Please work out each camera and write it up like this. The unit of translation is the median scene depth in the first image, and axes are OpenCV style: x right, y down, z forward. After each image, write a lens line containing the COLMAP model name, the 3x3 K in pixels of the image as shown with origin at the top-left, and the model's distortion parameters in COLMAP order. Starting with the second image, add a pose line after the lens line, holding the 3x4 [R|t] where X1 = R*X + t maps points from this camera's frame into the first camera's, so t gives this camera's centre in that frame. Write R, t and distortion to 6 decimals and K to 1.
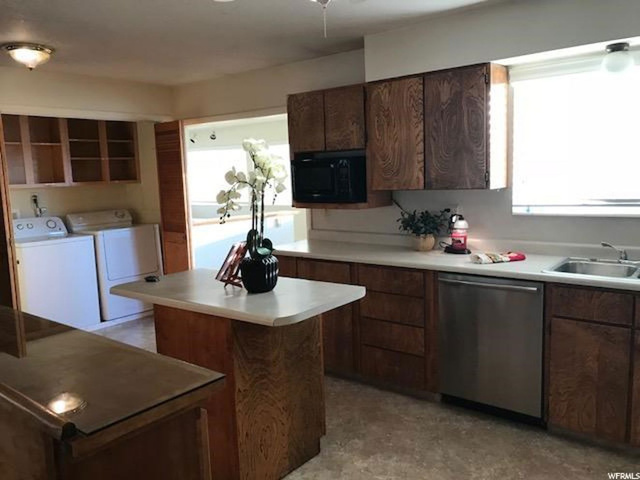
lens RADIAL K [[513.6, 0, 317.6], [0, 513.6, 239.3], [0, 0, 1]] dist [-0.004541, 0.007070]
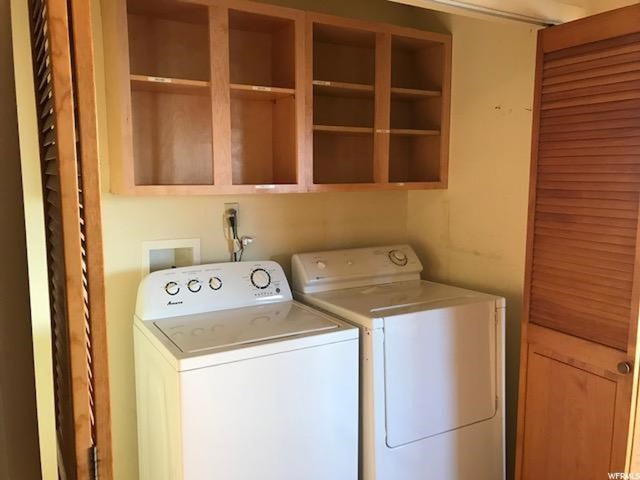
lens RADIAL K [[513.6, 0, 320.5], [0, 513.6, 239.5], [0, 0, 1]] dist [-0.004541, 0.007070]
pose [[0.934839, 0.074577, -0.347152, -0.321239], [-0.073196, 0.997171, 0.017110, -0.072928], [0.347446, 0.009415, 0.937653, 0.606178]]
